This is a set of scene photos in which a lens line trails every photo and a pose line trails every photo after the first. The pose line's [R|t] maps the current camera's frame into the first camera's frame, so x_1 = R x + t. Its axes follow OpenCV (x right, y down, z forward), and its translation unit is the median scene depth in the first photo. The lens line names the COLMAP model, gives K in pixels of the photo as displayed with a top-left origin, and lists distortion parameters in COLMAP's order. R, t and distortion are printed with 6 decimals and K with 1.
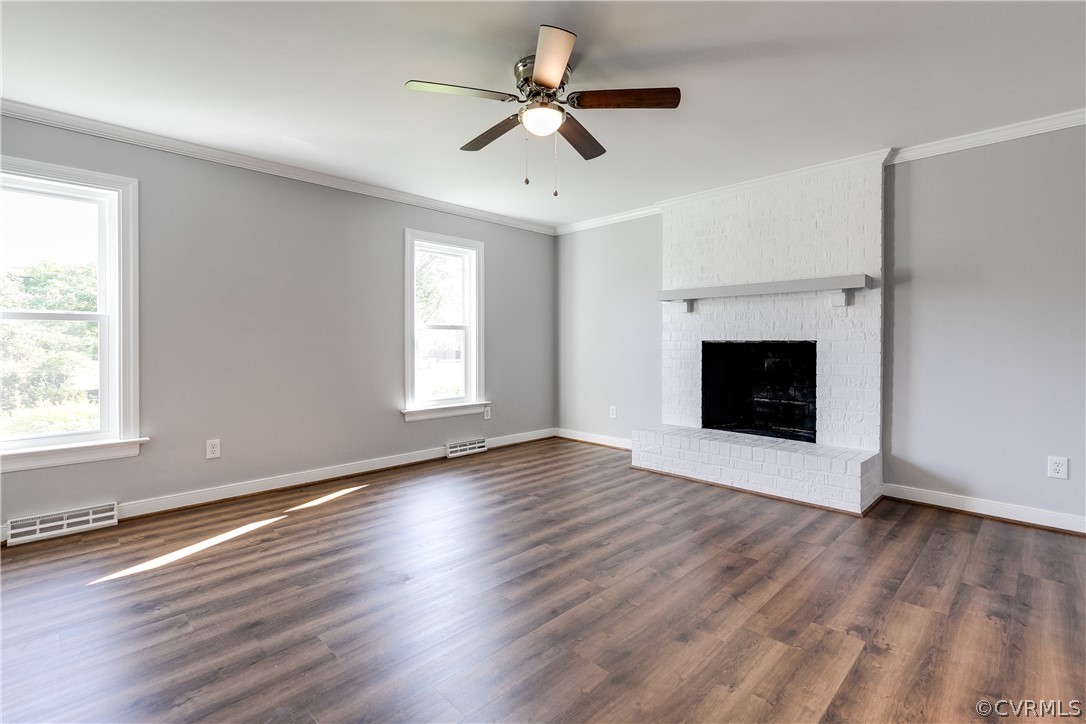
lens RADIAL K [[494.4, 0, 544.3], [0, 494.4, 349.4], [0, 0, 1]] dist [0.008058, -0.000593]
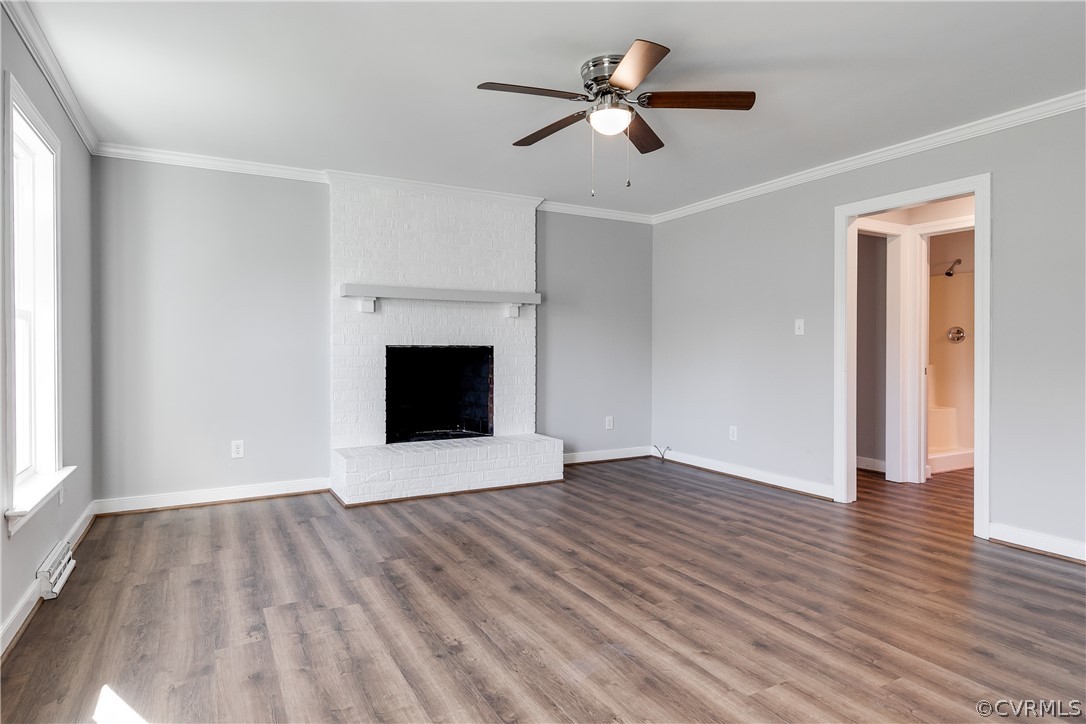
lens RADIAL K [[601.2, 0, 539.0], [0, 601.2, 355.1], [0, 0, 1]] dist [0.014470, -0.000278]
pose [[0.292277, -0.013507, 0.956238, -0.657195], [0.009927, 0.999889, 0.011089, -0.009578], [-0.956282, 0.006251, 0.292378, 0.440313]]
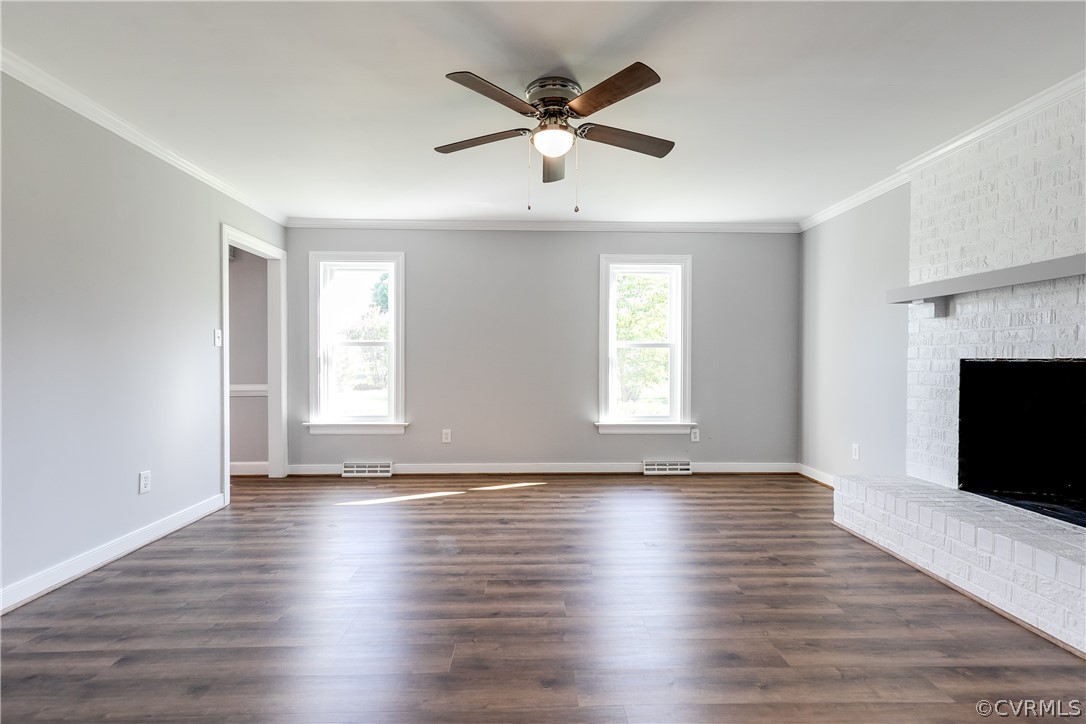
lens RADIAL K [[494.4, 0, 549.6], [0, 494.4, 367.9], [0, 0, 1]] dist [0.008058, -0.000593]
pose [[0.735737, 0.013545, -0.677131, 0.380215], [-0.012431, 0.999902, 0.006494, -0.002823], [0.677153, 0.003640, 0.735833, 0.137286]]
